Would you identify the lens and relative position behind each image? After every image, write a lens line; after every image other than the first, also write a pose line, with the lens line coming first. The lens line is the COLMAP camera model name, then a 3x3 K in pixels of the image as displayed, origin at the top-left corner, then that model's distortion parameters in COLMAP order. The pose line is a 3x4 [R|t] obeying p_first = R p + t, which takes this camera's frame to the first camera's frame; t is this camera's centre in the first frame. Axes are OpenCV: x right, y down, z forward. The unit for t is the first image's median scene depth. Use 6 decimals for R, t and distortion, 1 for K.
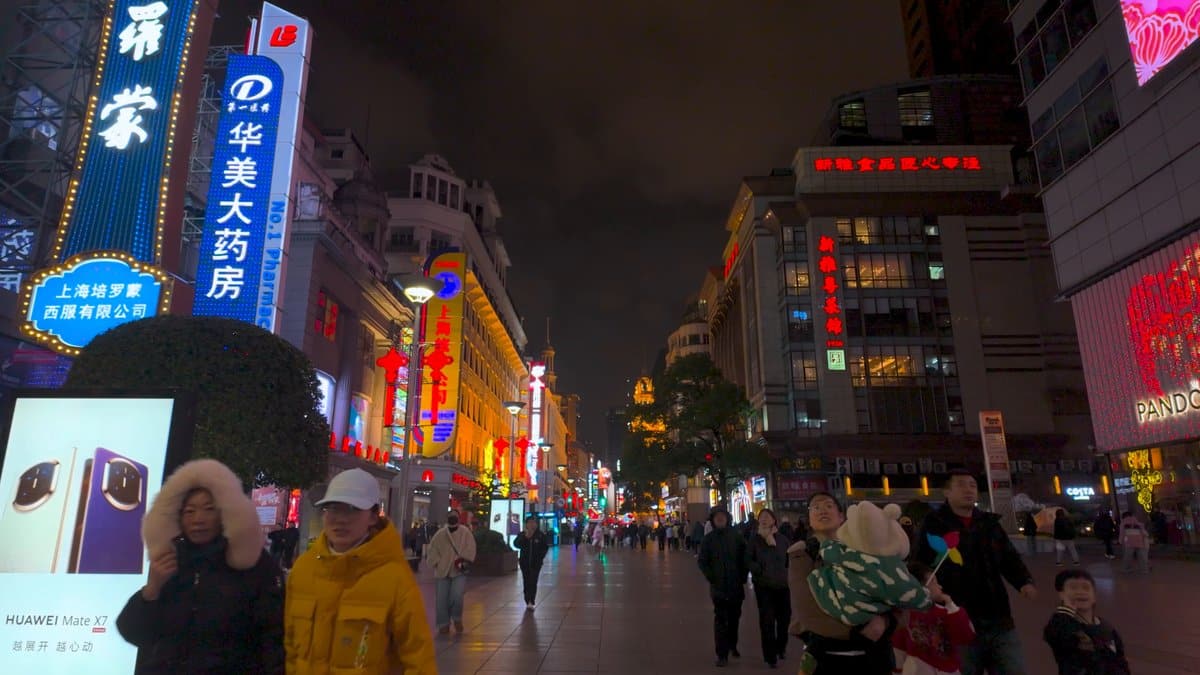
lens RADIAL K [[723.0, 0, 594.8], [0, 723.0, 338.1], [0, 0, 1]] dist [0.076953, -0.090691]
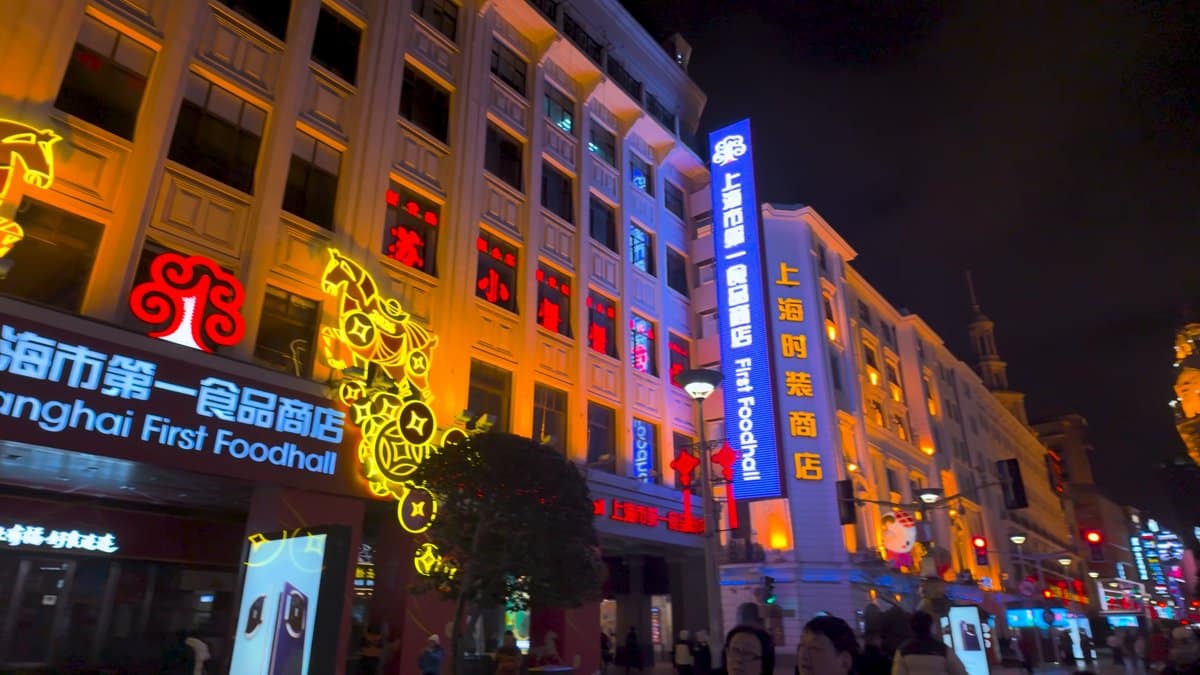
lens RADIAL K [[723.0, 0, 594.8], [0, 723.0, 338.1], [0, 0, 1]] dist [0.076953, -0.090691]
pose [[0.796790, -0.226145, -0.560343, 0.063020], [0.153535, 0.972662, -0.174228, 0.299290], [0.584425, 0.052791, 0.809729, 1.183077]]
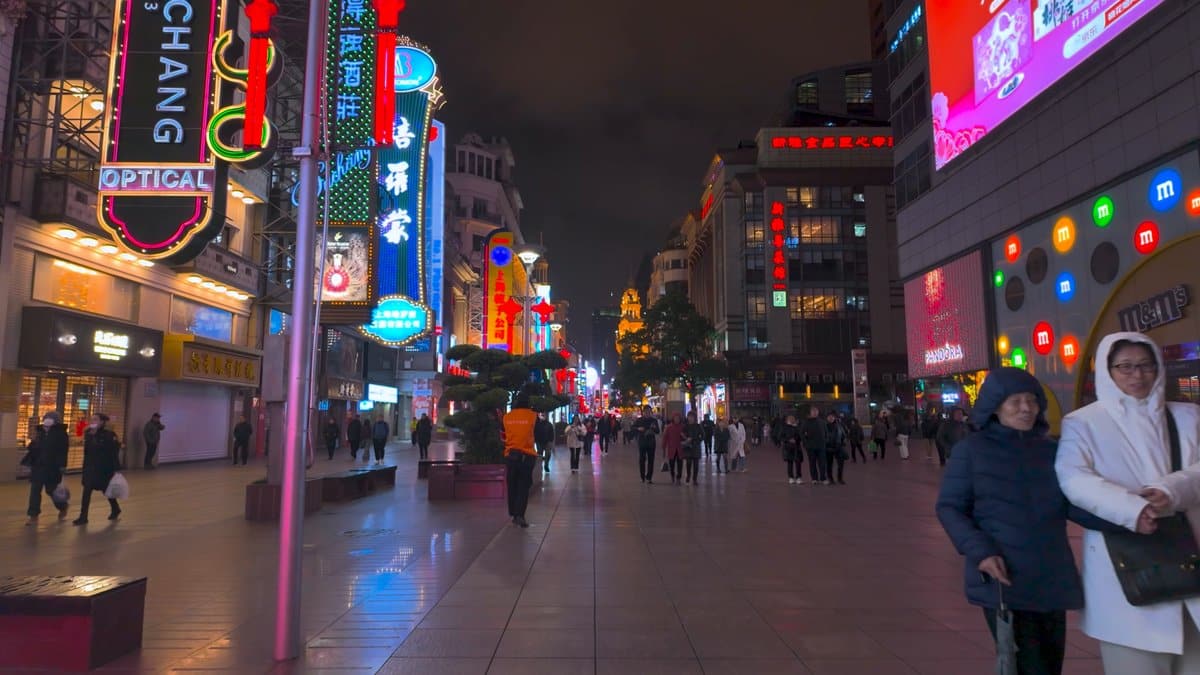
lens RADIAL K [[723.0, 0, 594.8], [0, 723.0, 338.1], [0, 0, 1]] dist [0.076953, -0.090691]
pose [[0.999710, 0.003198, 0.023872, -0.037930], [-0.006539, 0.989954, 0.141238, -0.081810], [-0.023181, -0.141353, 0.989688, -0.309591]]
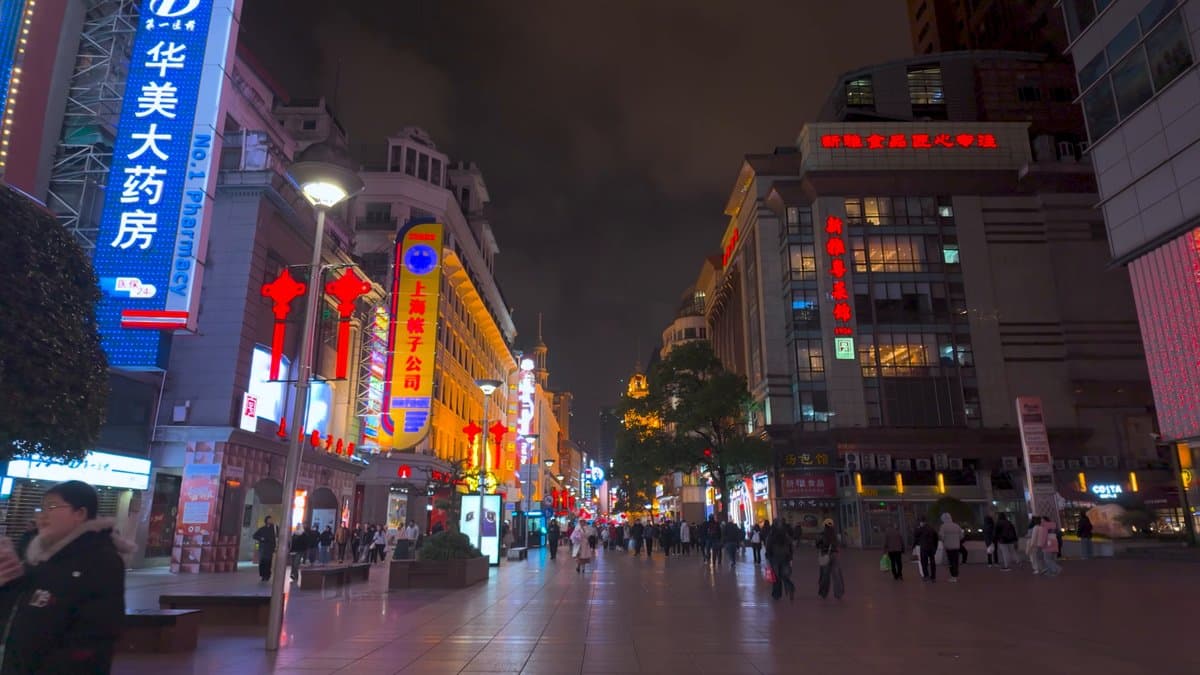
lens RADIAL K [[723.0, 0, 594.8], [0, 723.0, 338.1], [0, 0, 1]] dist [0.076953, -0.090691]
pose [[0.999952, 0.003734, 0.009056, 0.002570], [-0.003730, 0.999993, -0.000408, 0.017623], [-0.009058, 0.000374, 0.999959, 0.066543]]
